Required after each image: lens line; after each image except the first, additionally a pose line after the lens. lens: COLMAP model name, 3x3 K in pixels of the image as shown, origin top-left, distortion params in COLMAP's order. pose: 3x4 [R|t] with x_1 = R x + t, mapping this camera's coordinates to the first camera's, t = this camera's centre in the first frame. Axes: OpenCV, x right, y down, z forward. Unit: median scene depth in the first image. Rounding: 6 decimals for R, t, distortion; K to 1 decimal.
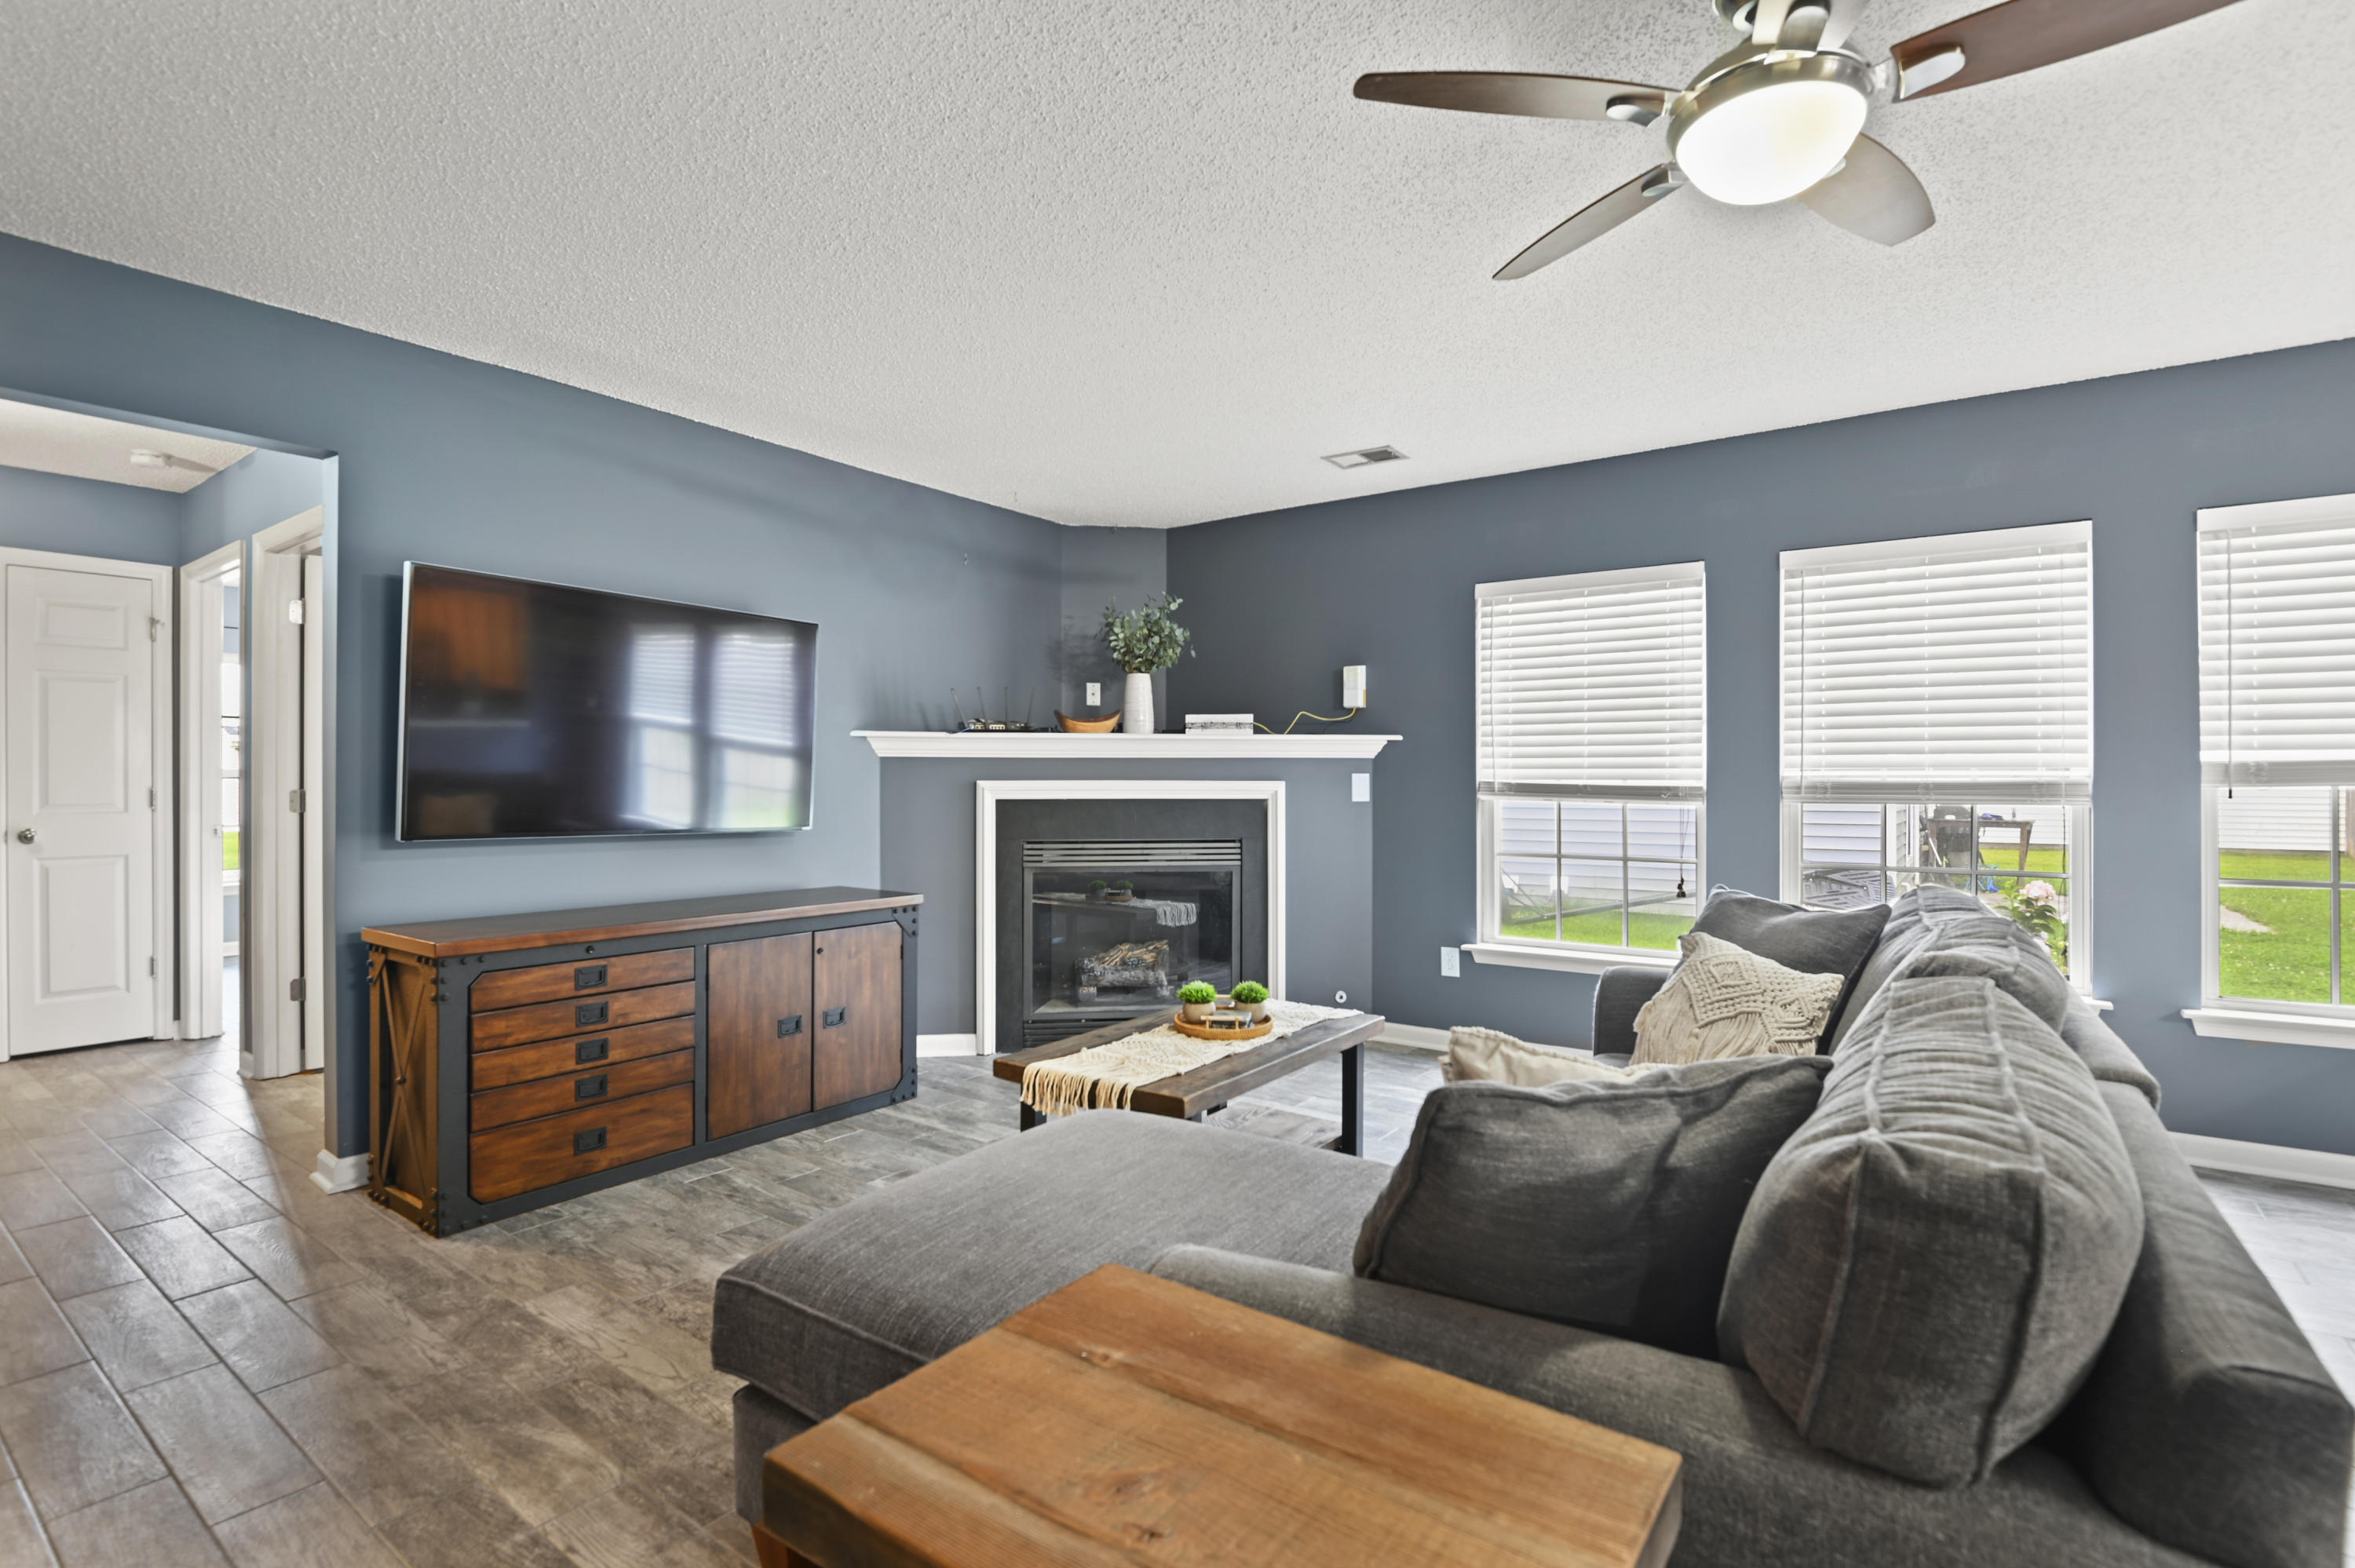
lens RADIAL K [[1094.7, 0, 1178.5], [0, 1094.7, 782.0], [0, 0, 1]] dist [-0.021927, 0.001623]
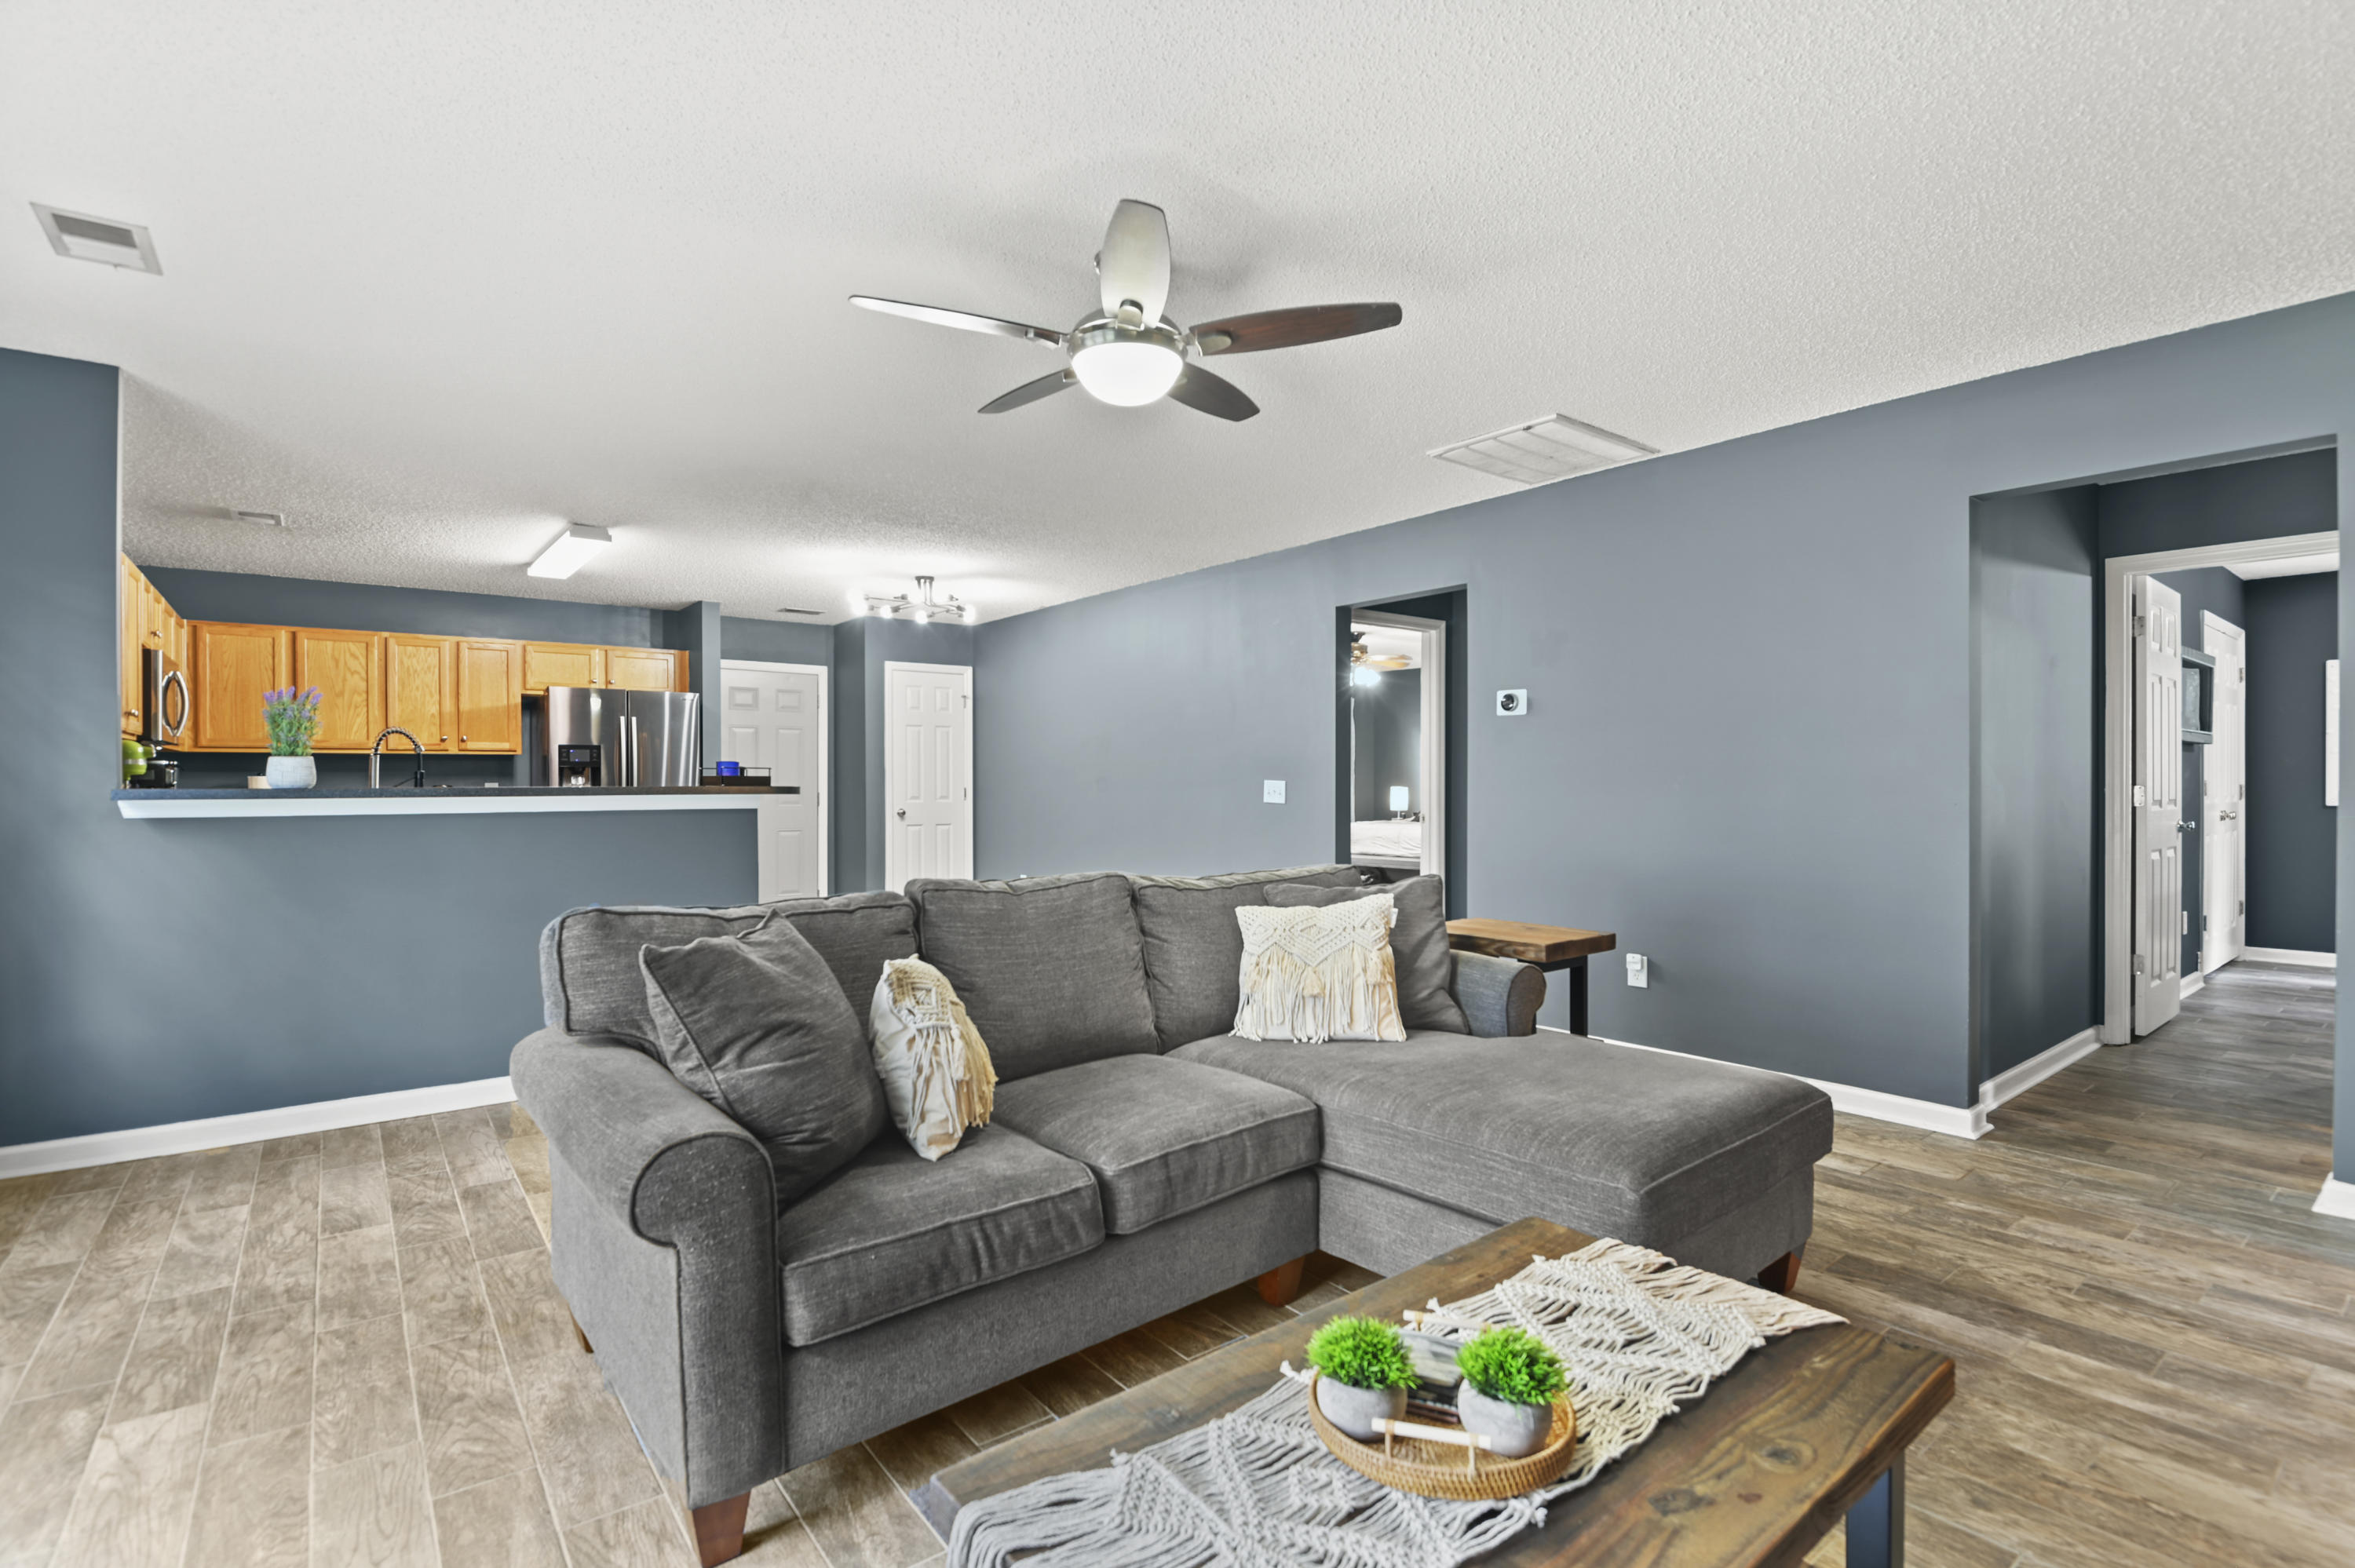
lens RADIAL K [[1094.7, 0, 1175.1], [0, 1094.7, 791.2], [0, 0, 1]] dist [-0.021927, 0.001623]
pose [[-0.962481, -0.000241, 0.271349, 0.021258], [0.001731, 0.999974, 0.007031, -0.000001], [-0.271343, 0.007237, -0.962455, 0.936724]]
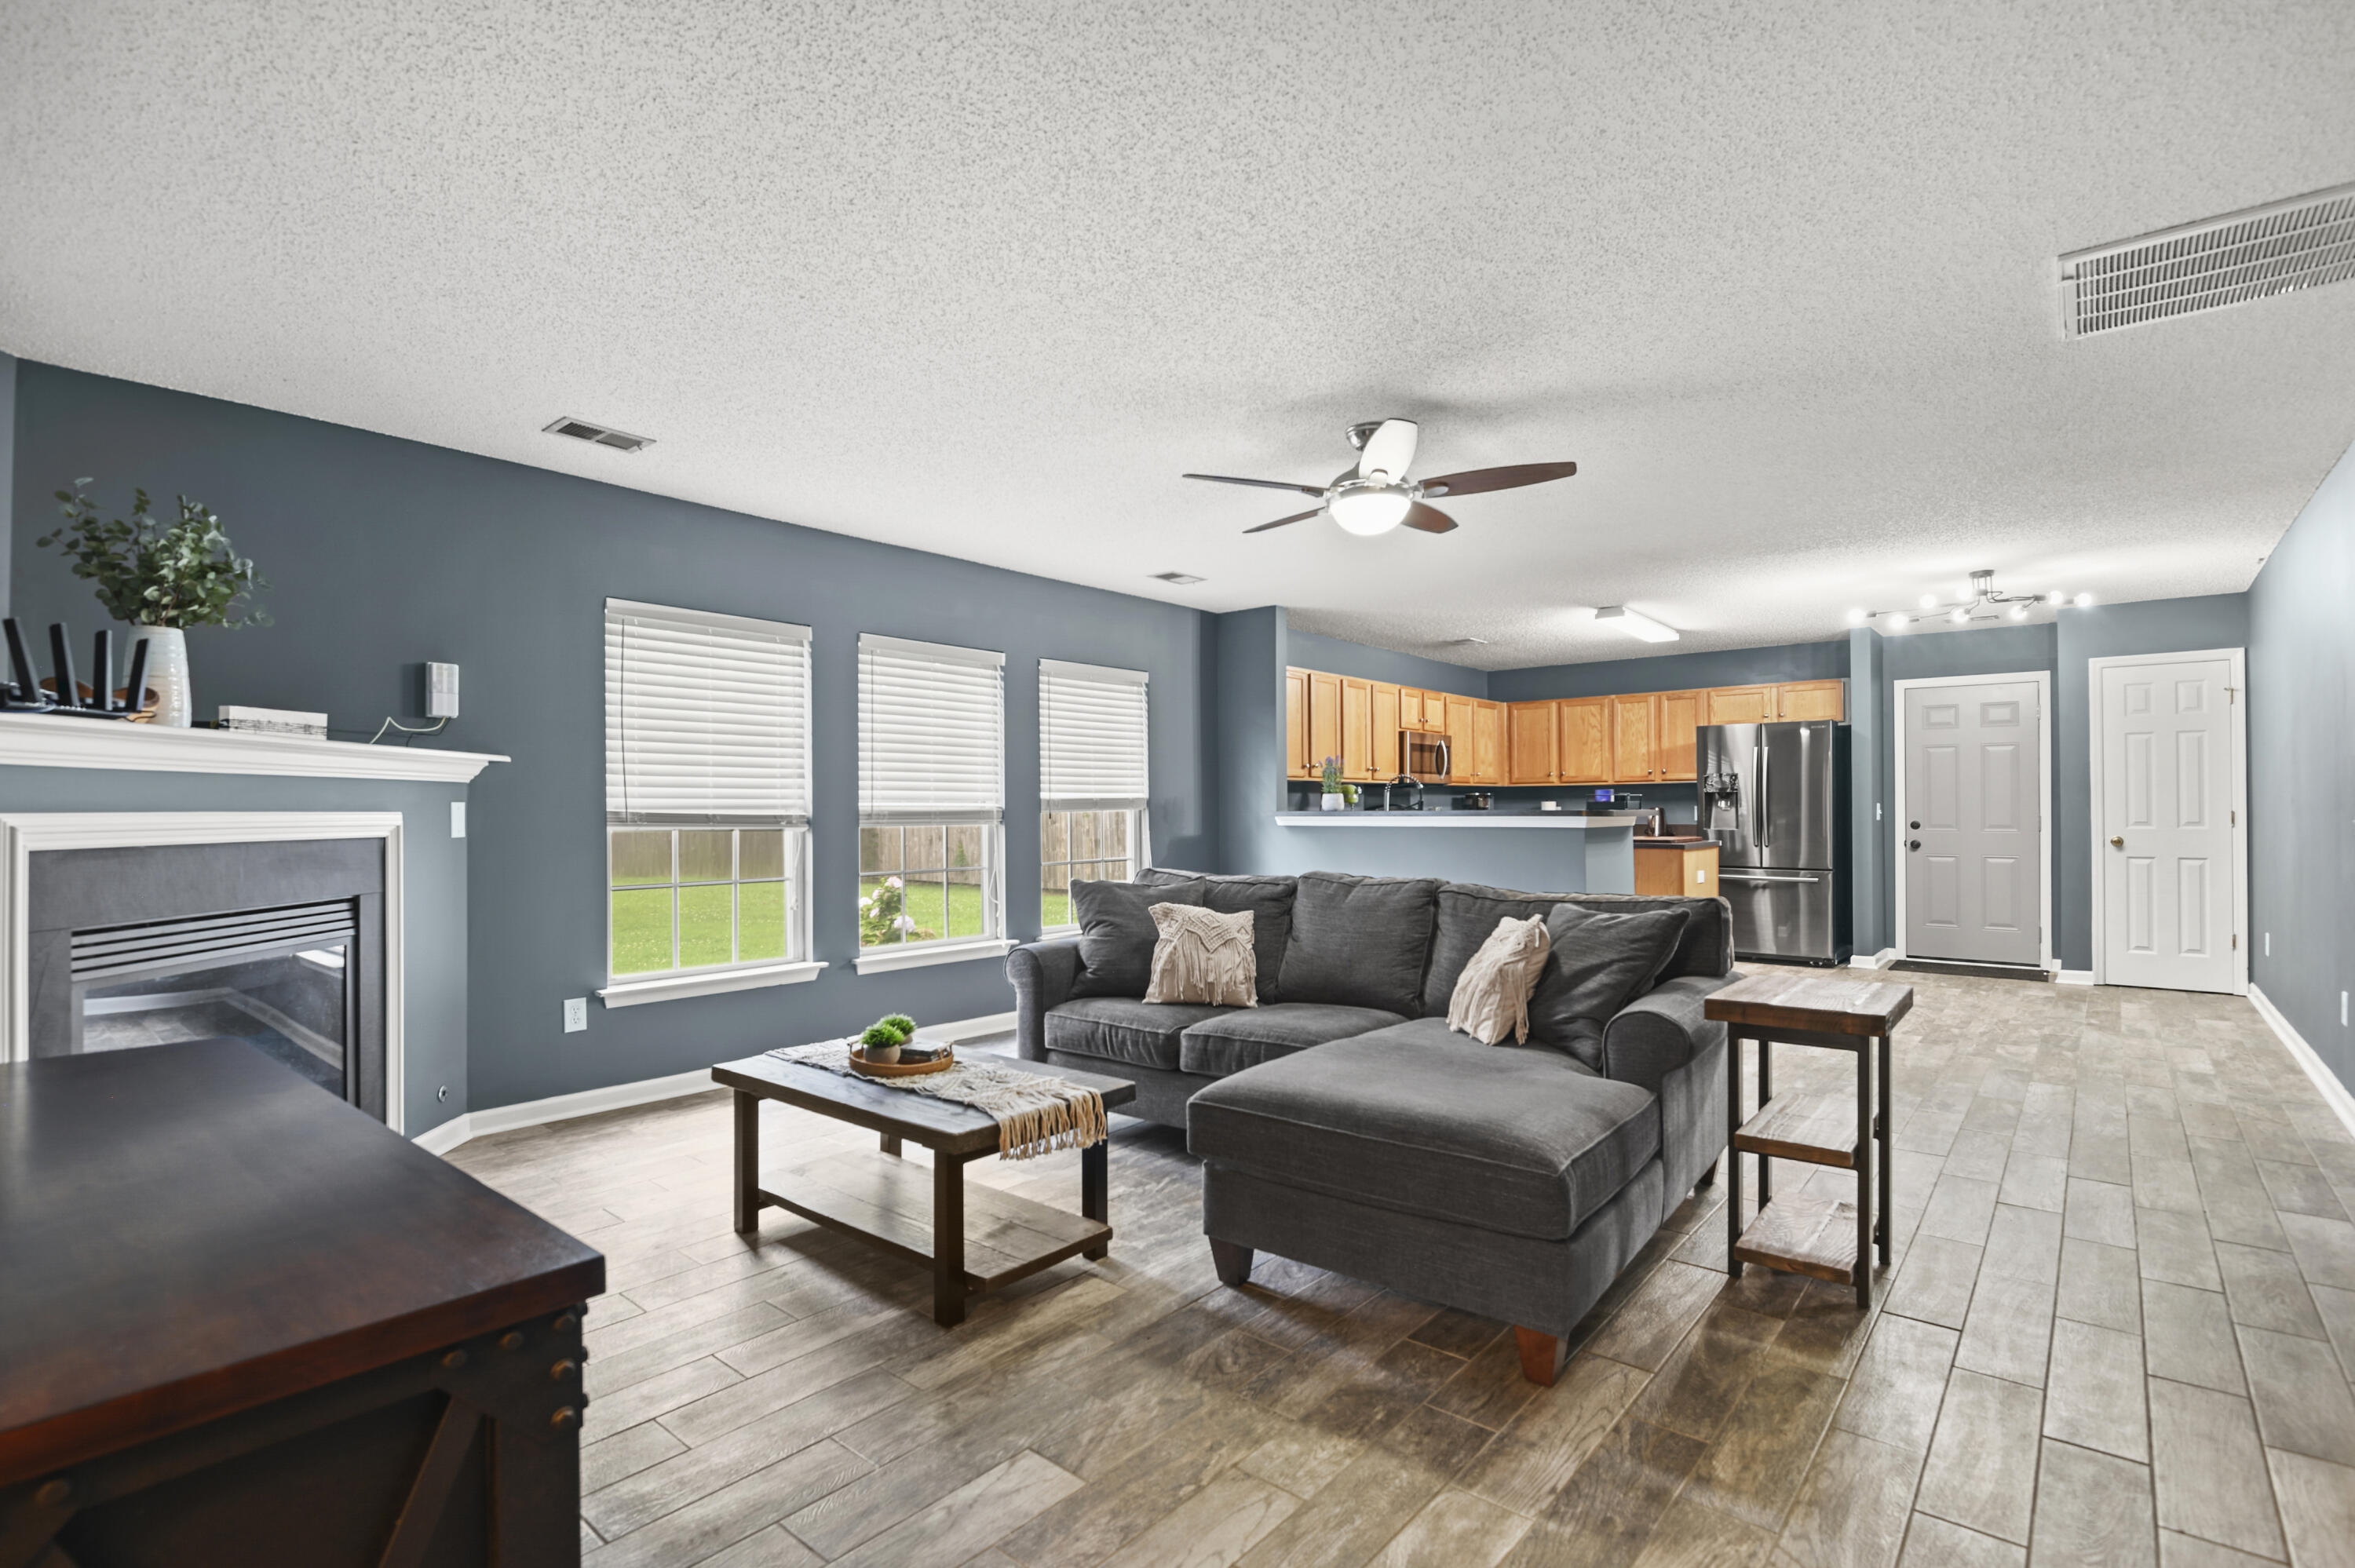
lens RADIAL K [[1094.7, 0, 1174.8], [0, 1094.7, 789.0], [0, 0, 1]] dist [-0.021927, 0.001623]
pose [[0.070464, 0.017043, 0.997369, -0.617597], [0.002795, 0.999847, -0.017283, -0.002164], [-0.997510, 0.004005, 0.070406, 0.464002]]
